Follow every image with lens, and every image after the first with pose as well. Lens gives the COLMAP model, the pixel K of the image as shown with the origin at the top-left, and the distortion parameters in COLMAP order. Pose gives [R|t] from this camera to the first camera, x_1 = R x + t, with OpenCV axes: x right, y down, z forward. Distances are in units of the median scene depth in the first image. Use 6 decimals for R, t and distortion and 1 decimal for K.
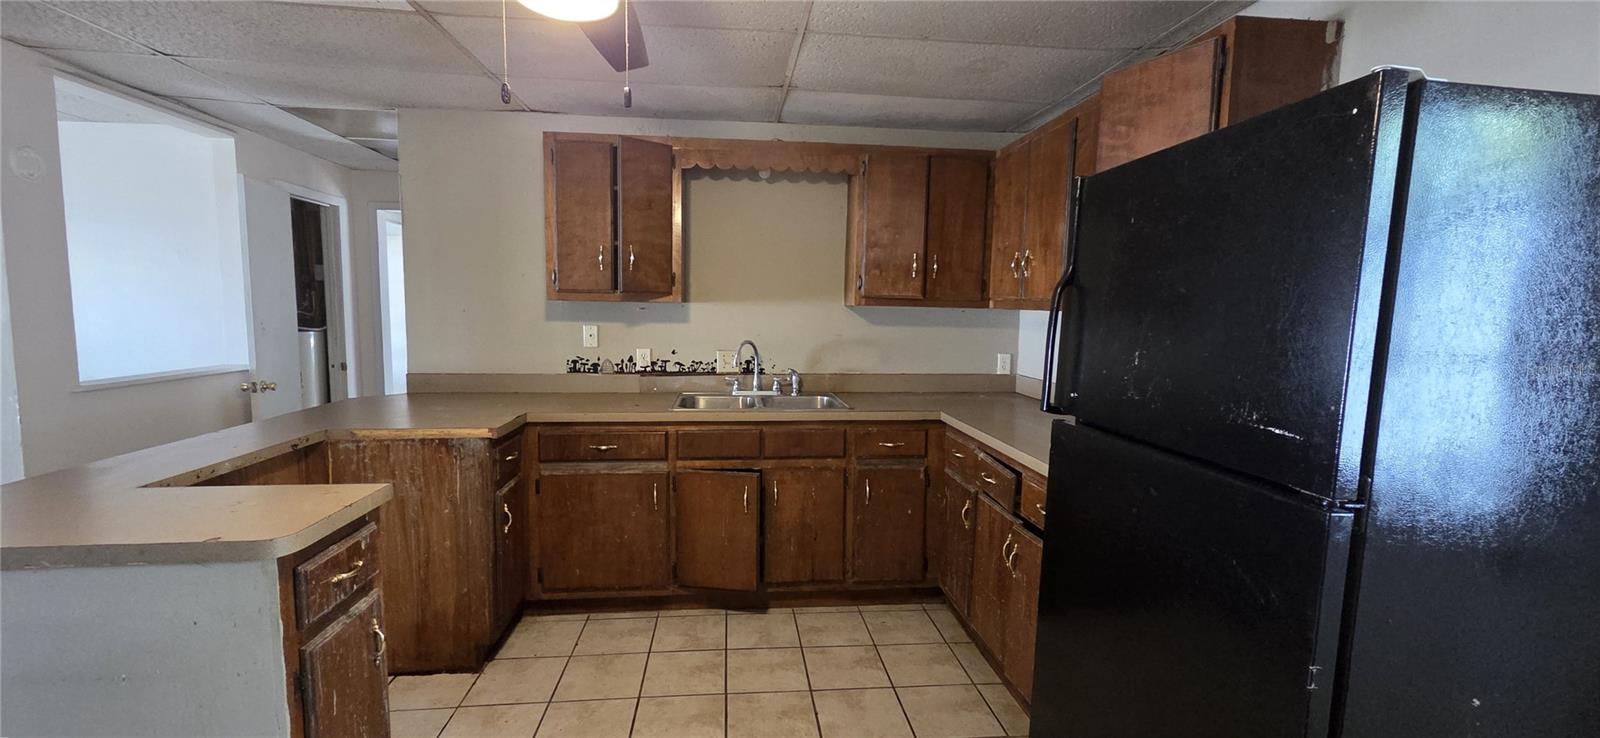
lens RADIAL K [[651.6, 0, 786.9], [0, 651.6, 373.4], [0, 0, 1]] dist [0.005519, -0.000040]
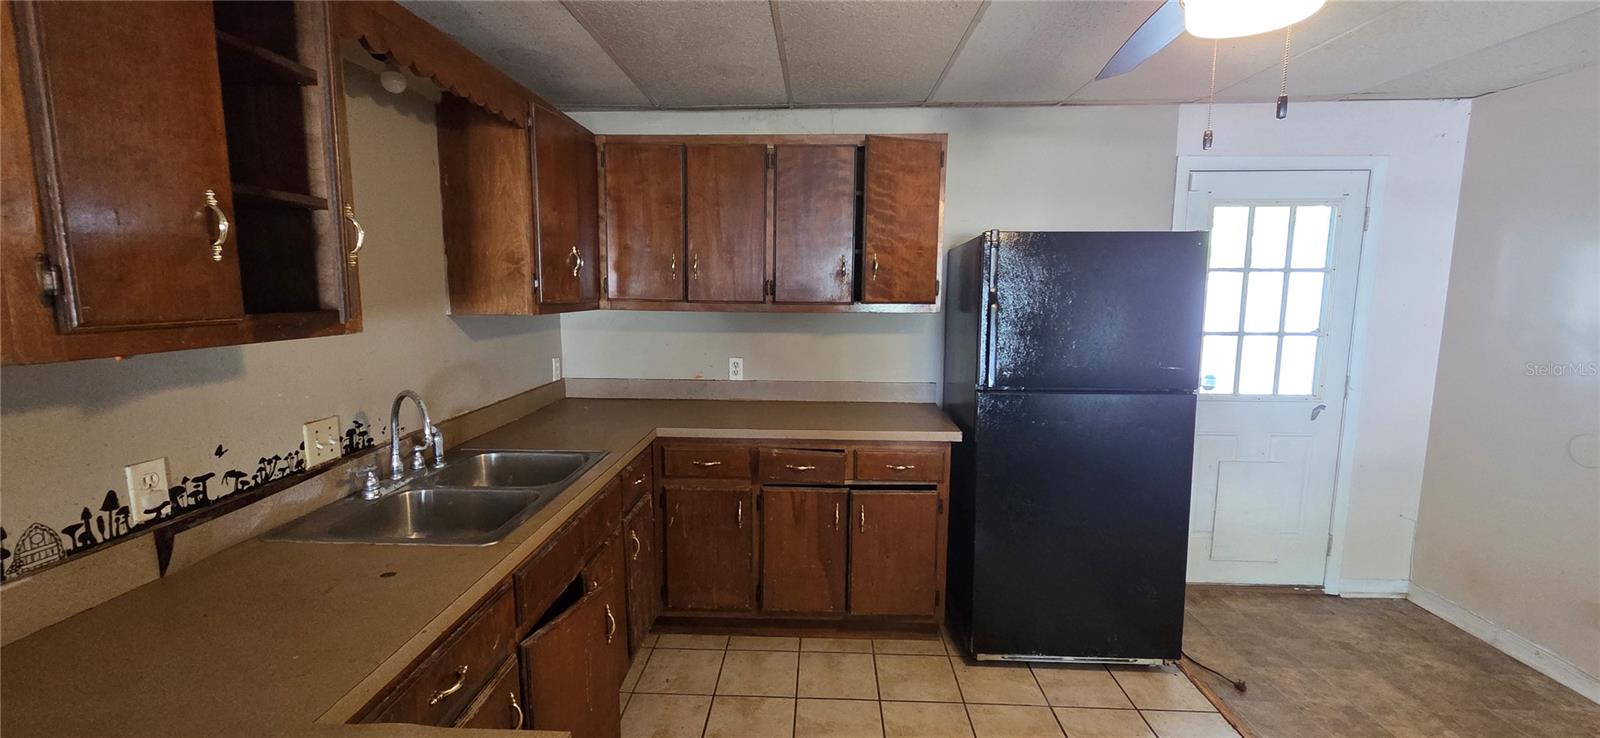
lens RADIAL K [[651.6, 0, 786.9], [0, 651.6, 373.4], [0, 0, 1]] dist [0.005519, -0.000040]
pose [[0.150619, -0.148320, 0.977402, -0.522696], [0.098342, 0.986025, 0.134474, -0.102495], [-0.983688, 0.075865, 0.163100, 0.571863]]
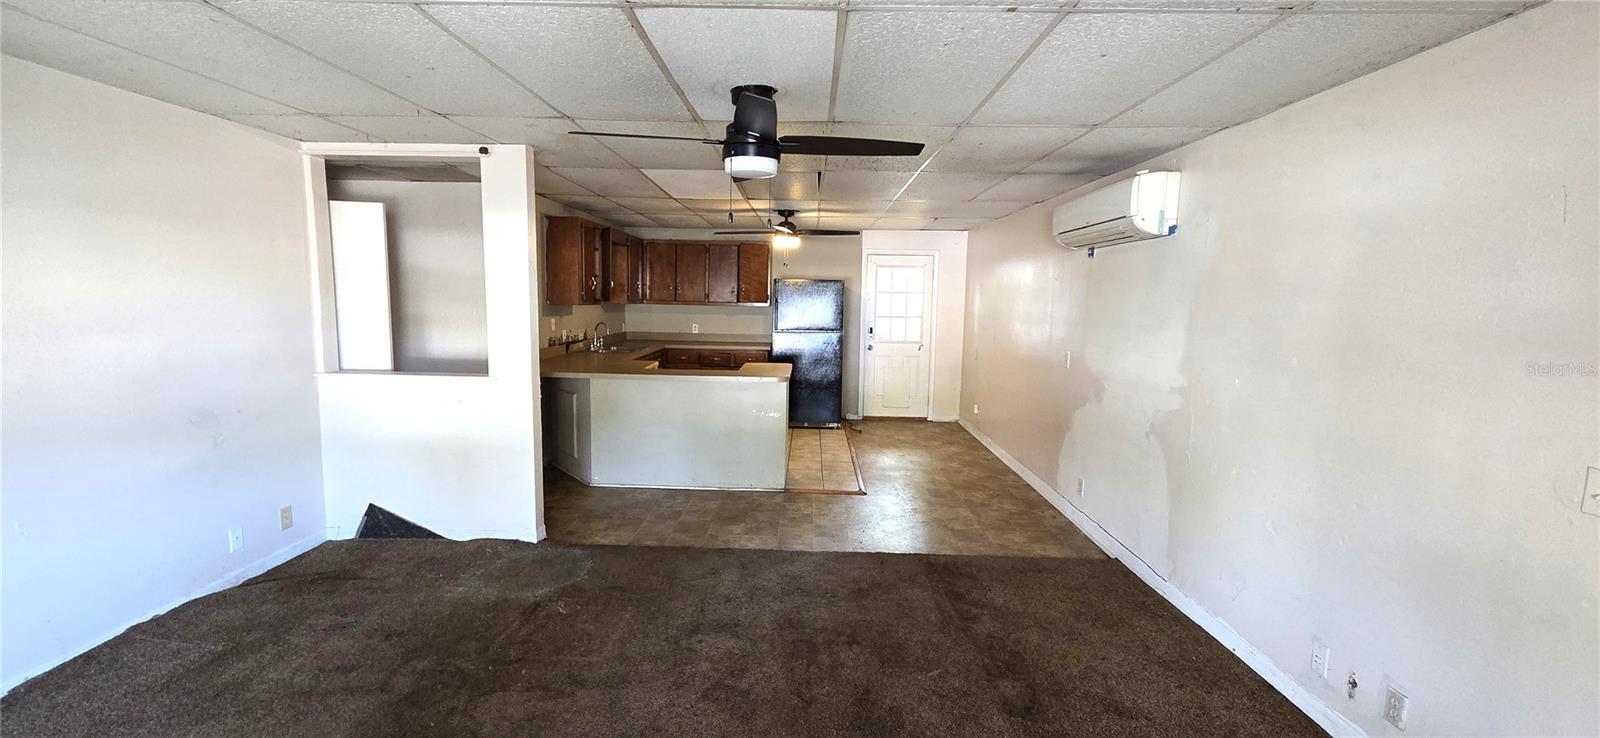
lens RADIAL K [[651.6, 0, 786.9], [0, 651.6, 373.4], [0, 0, 1]] dist [0.005519, -0.000040]
pose [[0.135155, -0.131998, 0.981993, -1.939751], [0.084121, 0.989037, 0.121367, -0.086774], [-0.987247, 0.066203, 0.144777, 0.128650]]
